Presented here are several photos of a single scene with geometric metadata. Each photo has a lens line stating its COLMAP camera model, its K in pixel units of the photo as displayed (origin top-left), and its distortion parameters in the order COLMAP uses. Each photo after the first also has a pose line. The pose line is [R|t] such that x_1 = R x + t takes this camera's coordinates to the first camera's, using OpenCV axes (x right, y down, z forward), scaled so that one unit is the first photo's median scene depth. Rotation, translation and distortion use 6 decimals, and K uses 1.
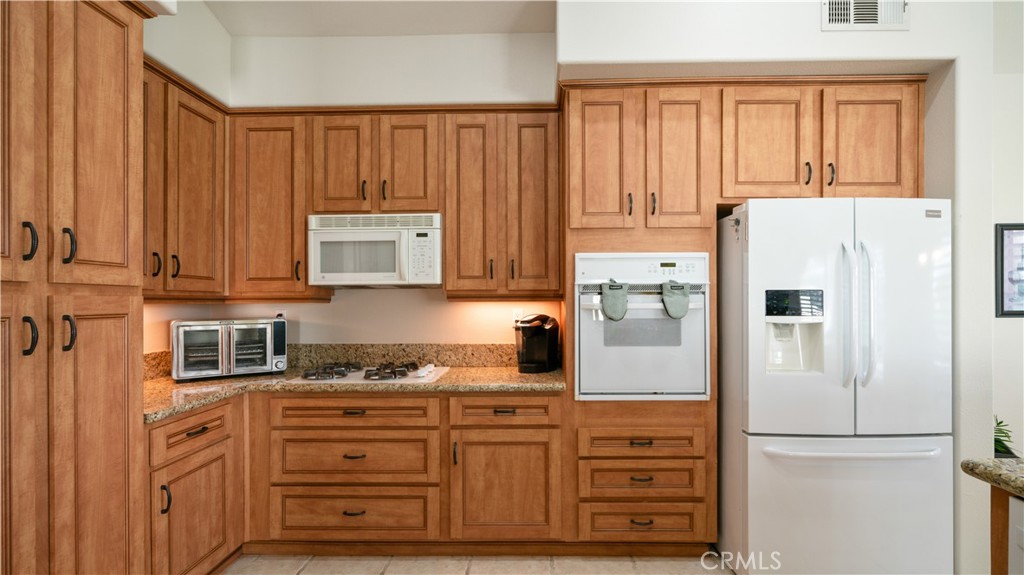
lens RADIAL K [[484.1, 0, 514.0], [0, 484.1, 297.9], [0, 0, 1]] dist [-0.004211, 0.000572]
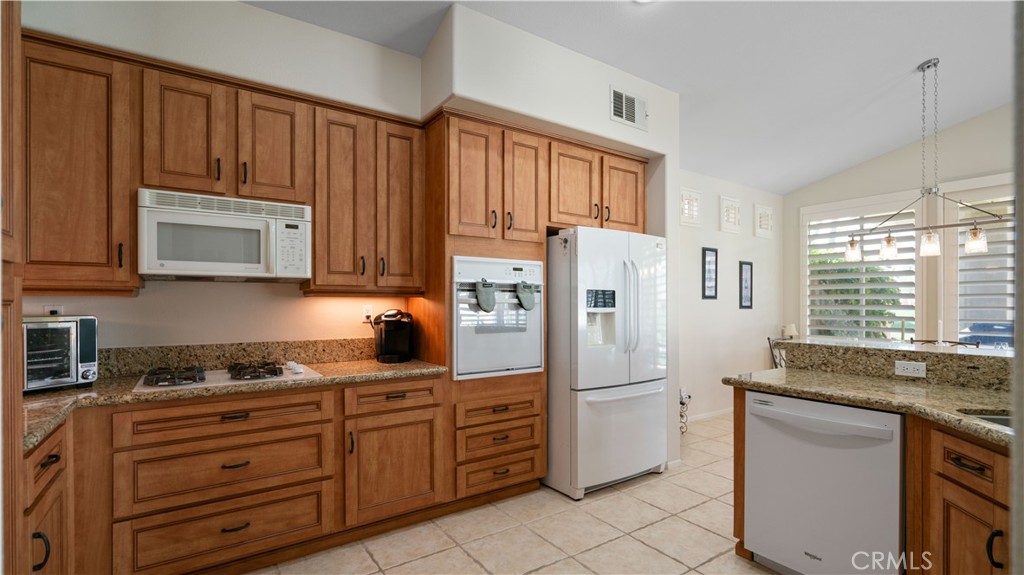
lens RADIAL K [[474.3, 0, 509.0], [0, 474.3, 301.6], [0, 0, 1]] dist [-0.000222, 0.001489]
pose [[0.812510, 0.007240, 0.582902, -0.434454], [-0.005253, 0.999973, -0.005098, 0.024315], [-0.582923, 0.001080, 0.812527, -0.017256]]
